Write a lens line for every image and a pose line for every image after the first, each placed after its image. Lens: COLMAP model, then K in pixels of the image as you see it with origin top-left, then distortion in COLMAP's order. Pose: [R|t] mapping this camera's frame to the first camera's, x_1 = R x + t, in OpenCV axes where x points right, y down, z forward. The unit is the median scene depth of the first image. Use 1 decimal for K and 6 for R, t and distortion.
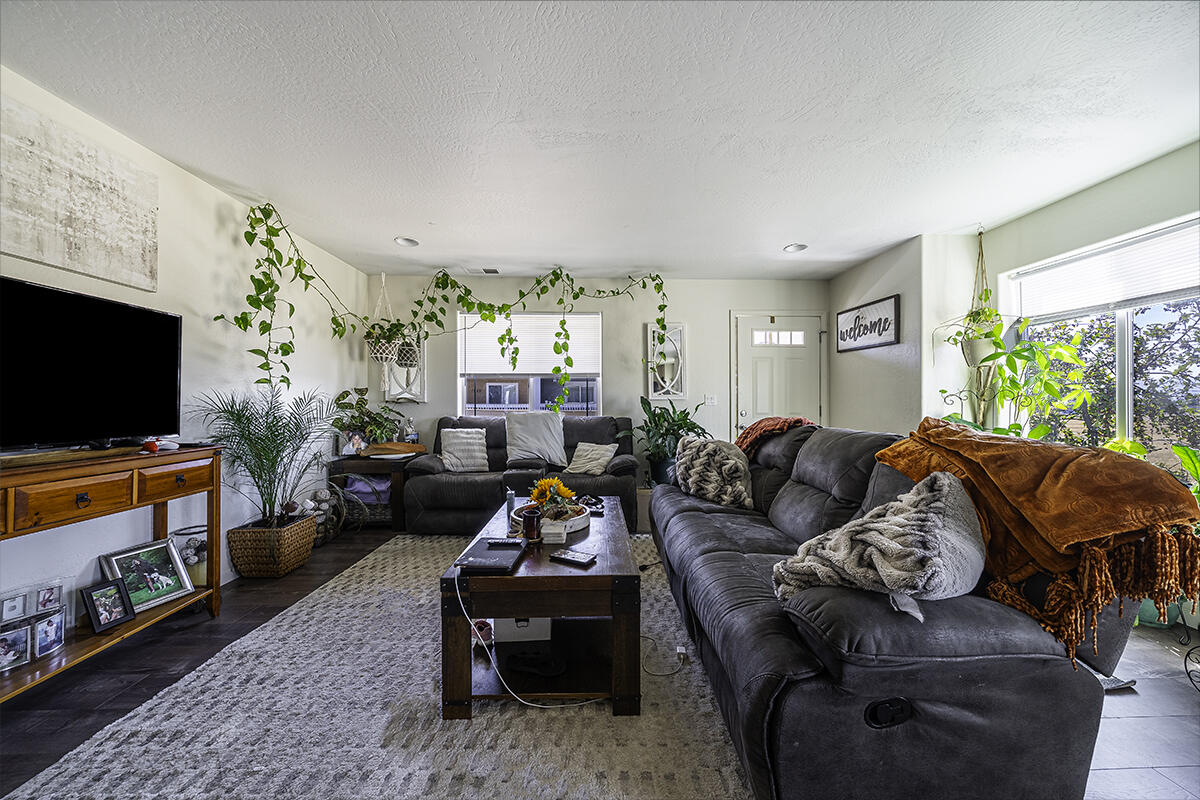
lens RADIAL K [[422.9, 0, 602.1], [0, 422.9, 404.7], [0, 0, 1]] dist [0.000713, -0.000051]
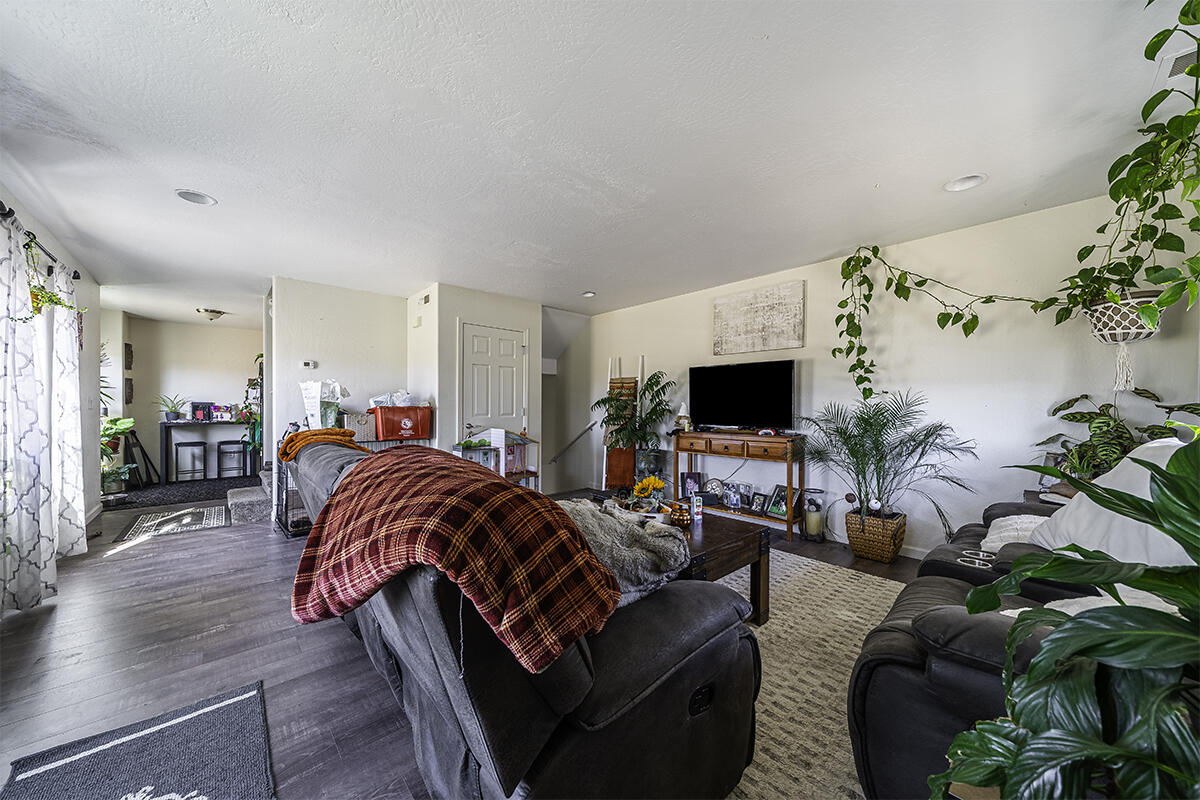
lens RADIAL K [[422.9, 0, 602.1], [0, 422.9, 404.7], [0, 0, 1]] dist [0.000713, -0.000051]
pose [[-0.765459, -0.001915, -0.643482, 0.719238], [-0.003272, 0.999994, 0.000917, -0.024878], [0.643477, 0.002807, -0.765461, 1.834861]]
